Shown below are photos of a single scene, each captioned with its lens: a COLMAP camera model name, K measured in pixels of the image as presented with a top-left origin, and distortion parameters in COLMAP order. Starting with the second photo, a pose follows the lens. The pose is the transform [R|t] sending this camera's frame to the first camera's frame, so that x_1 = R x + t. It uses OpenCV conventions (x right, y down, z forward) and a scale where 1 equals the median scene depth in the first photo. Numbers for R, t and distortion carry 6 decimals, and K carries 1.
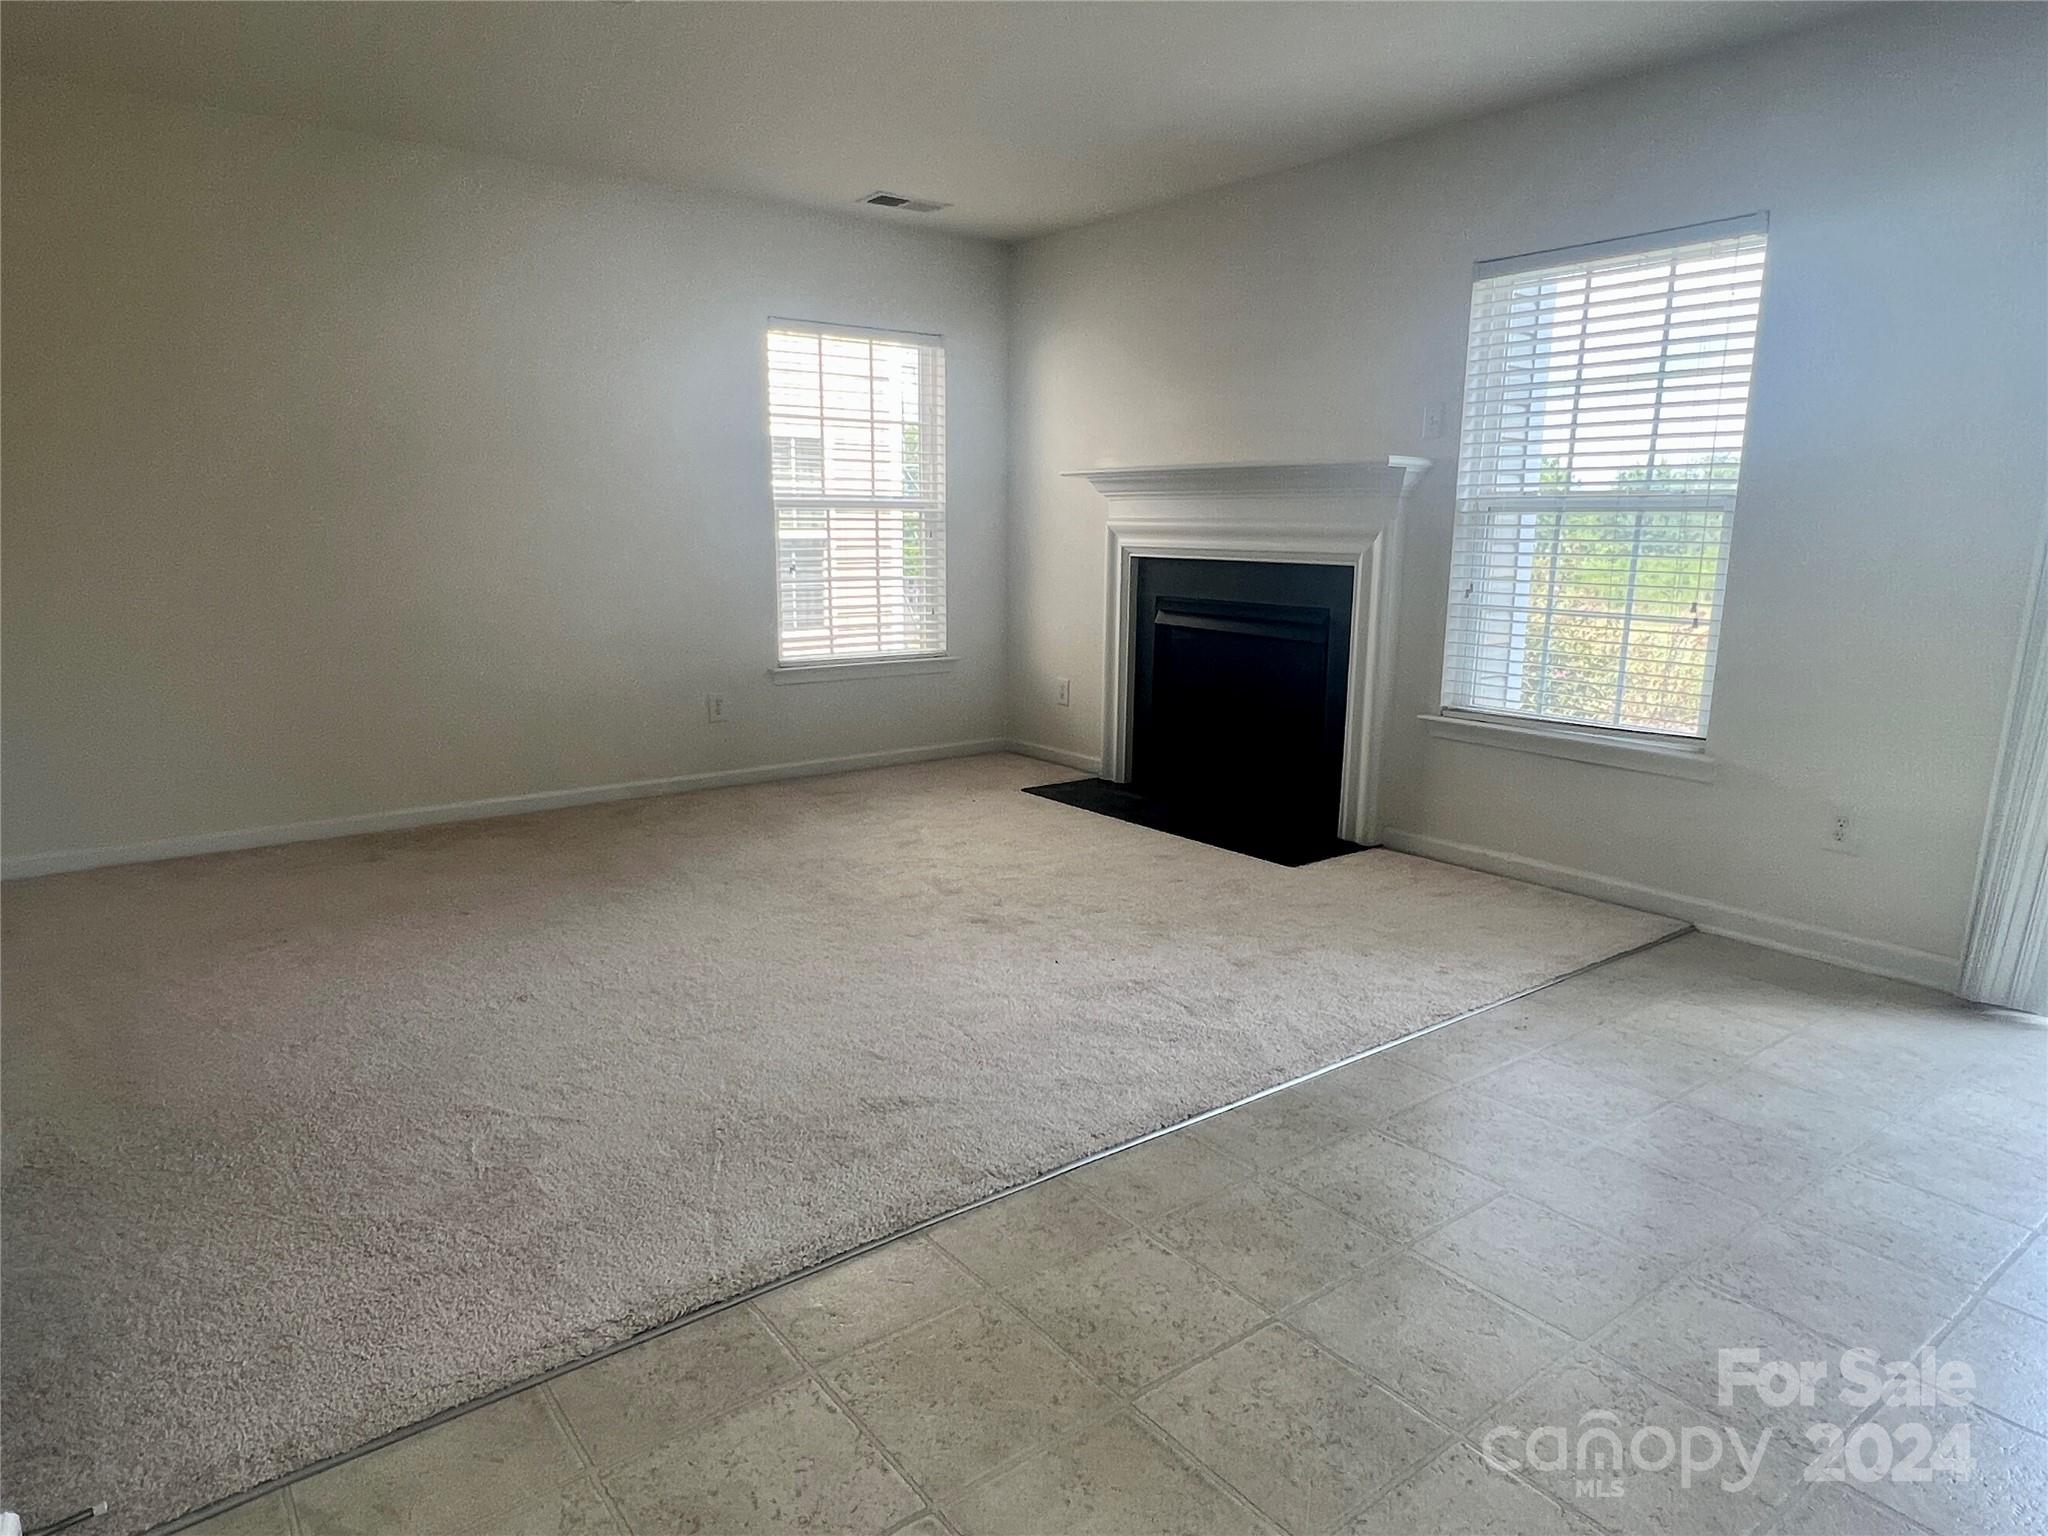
lens RADIAL K [[1247.7, 0, 1030.5], [0, 1247.7, 779.5], [0, 0, 1]] dist [0.002500, -0.004931]
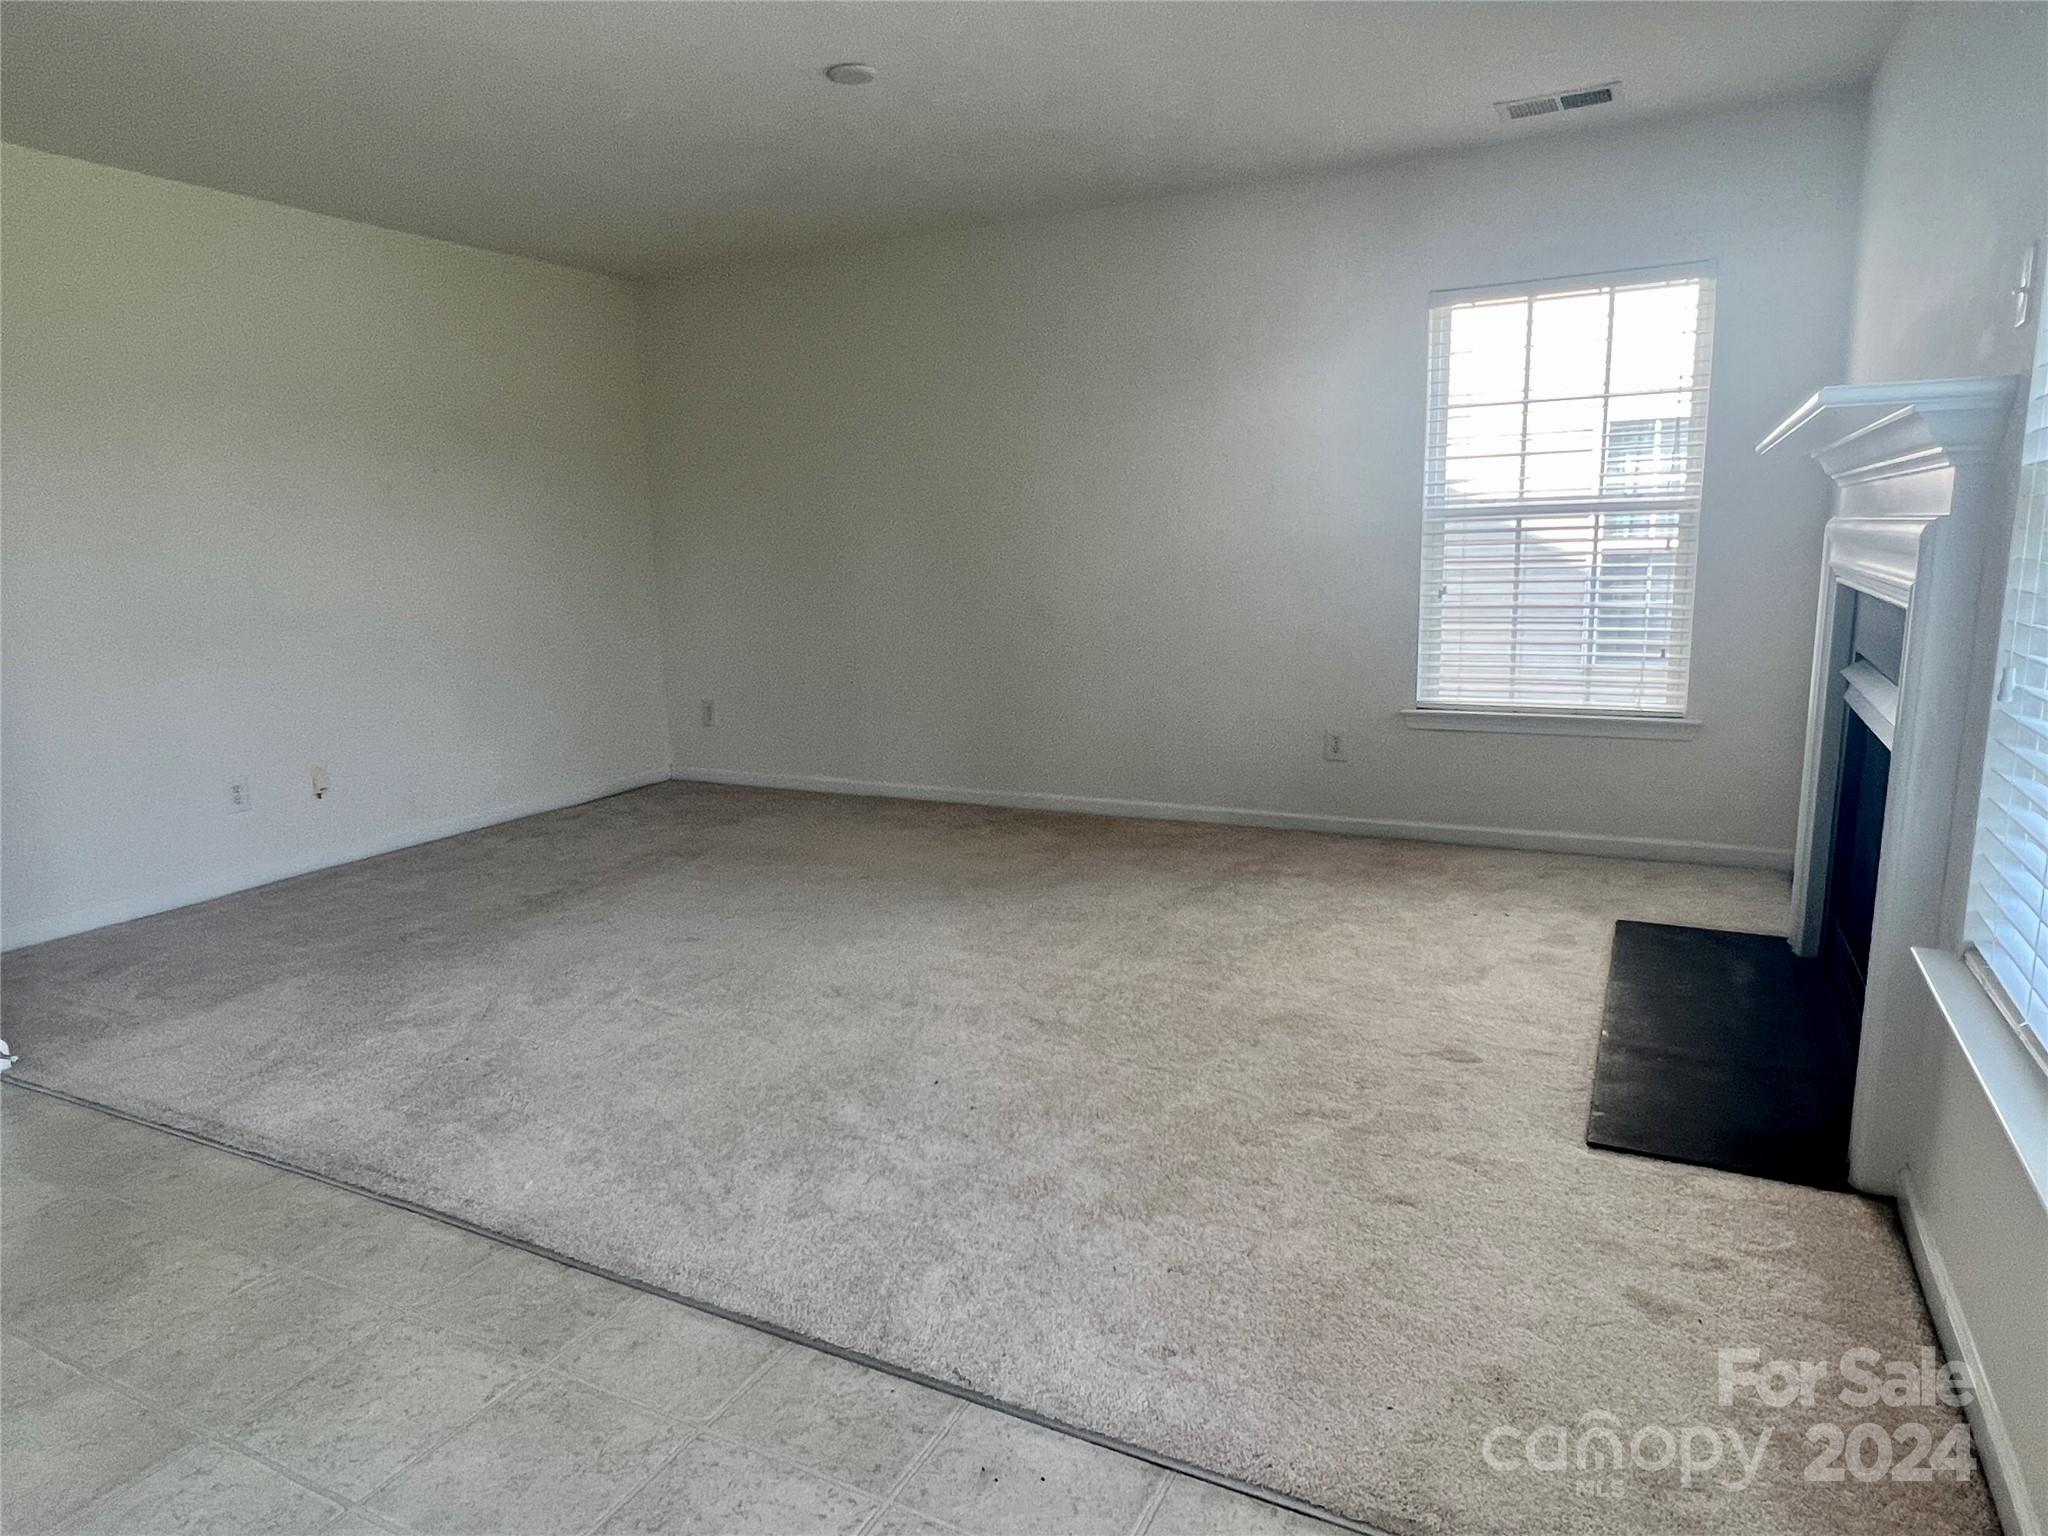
lens RADIAL K [[1255.9, 0, 1026.3], [0, 1255.9, 778.6], [0, 0, 1]] dist [-0.001040, 0.000906]
pose [[0.407857, 0.141977, -0.901939, 0.498887], [-0.144501, 0.985424, 0.089775, -0.089036], [0.901538, 0.093716, 0.422428, 0.444141]]
